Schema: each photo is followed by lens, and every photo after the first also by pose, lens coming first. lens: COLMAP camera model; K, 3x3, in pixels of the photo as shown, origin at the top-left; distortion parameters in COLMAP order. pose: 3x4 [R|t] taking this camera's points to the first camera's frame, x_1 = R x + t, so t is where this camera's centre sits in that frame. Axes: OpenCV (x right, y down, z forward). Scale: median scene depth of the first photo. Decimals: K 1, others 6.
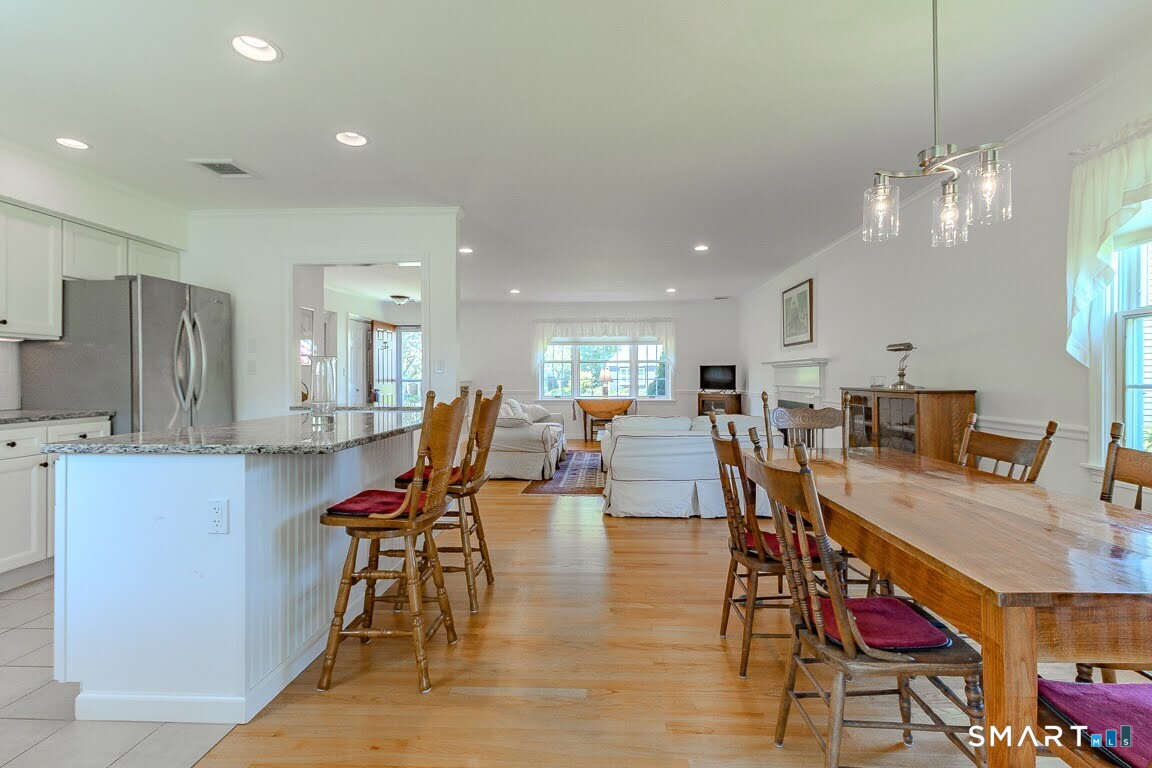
lens RADIAL K [[537.0, 0, 577.2], [0, 537.0, 378.1], [0, 0, 1]] dist [0.002631, 0.000627]
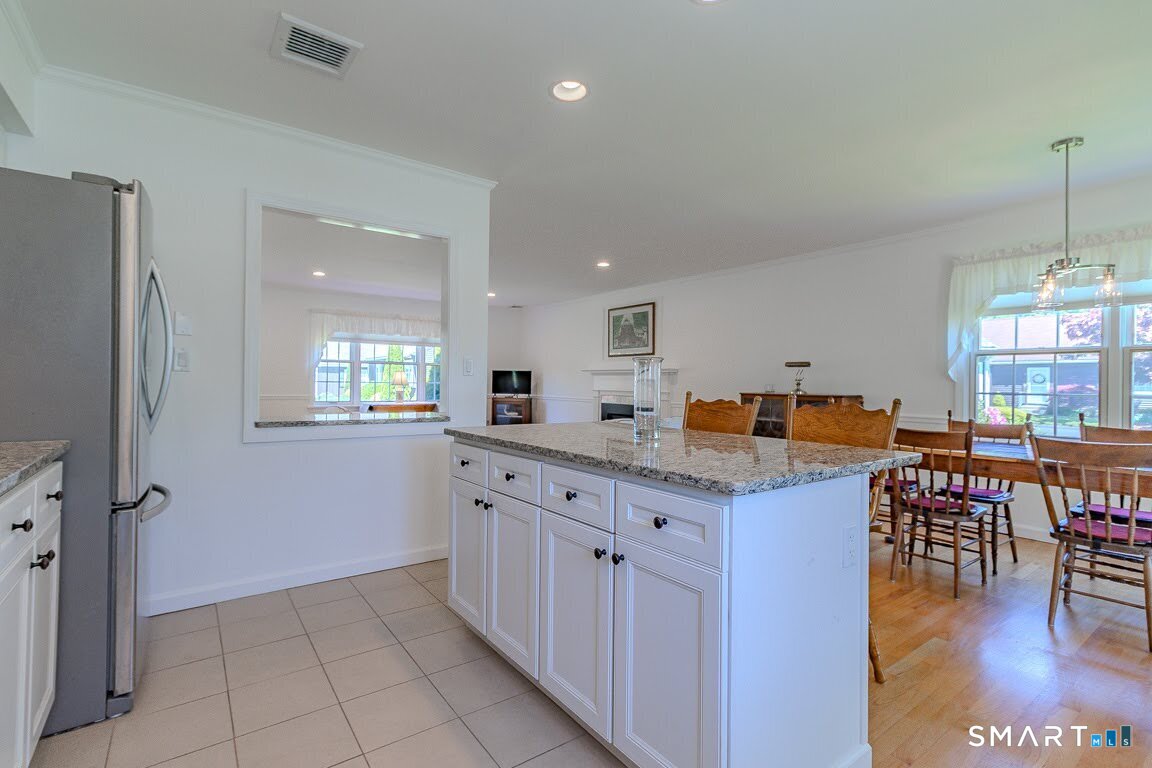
lens RADIAL K [[537.0, 0, 566.6], [0, 537.0, 388.4], [0, 0, 1]] dist [0.002631, 0.000627]
pose [[0.777681, 0.004857, 0.628641, -0.474191], [-0.013670, 0.999864, 0.009186, 0.000275], [-0.628511, -0.015738, 0.777641, 0.183064]]
